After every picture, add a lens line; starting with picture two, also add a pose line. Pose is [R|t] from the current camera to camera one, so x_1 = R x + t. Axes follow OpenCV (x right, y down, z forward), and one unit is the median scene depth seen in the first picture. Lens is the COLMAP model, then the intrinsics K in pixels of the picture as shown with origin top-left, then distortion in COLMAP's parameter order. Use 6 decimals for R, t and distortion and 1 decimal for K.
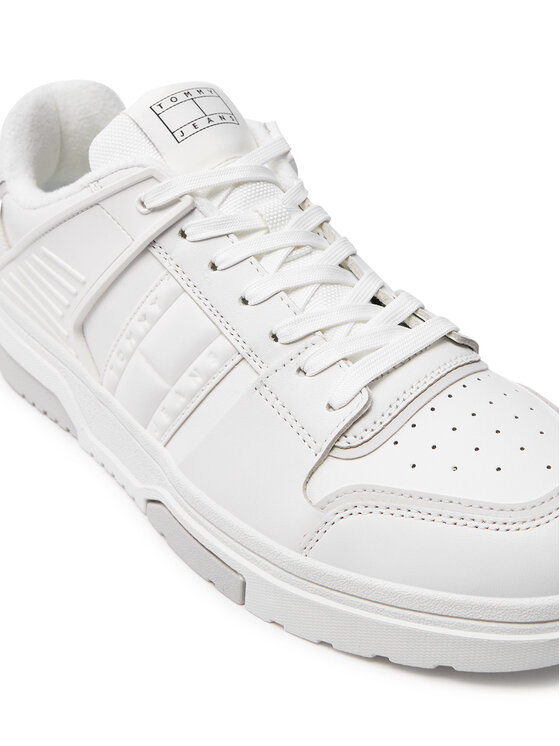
lens RADIAL K [[1113.4, 0, 280.0], [0, 1113.4, 373.0], [0, 0, 1]] dist [-0.023519, 0.025106]
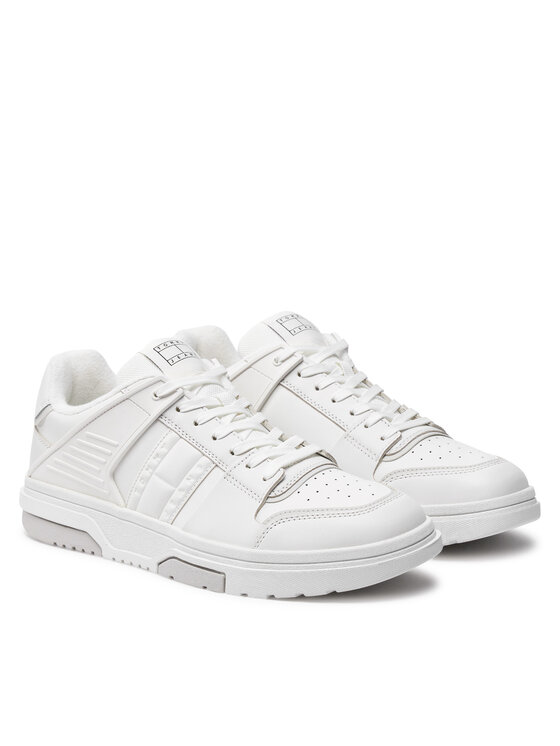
lens RADIAL K [[2577.5, 0, 280.0], [0, 2577.5, 373.0], [0, 0, 1]] dist [2.194590, 0.170093]
pose [[0.990586, -0.031973, 0.133104, -0.501302], [0.075778, 0.937847, -0.338676, 1.326372], [-0.114003, 0.345574, 0.931441, -3.153223]]
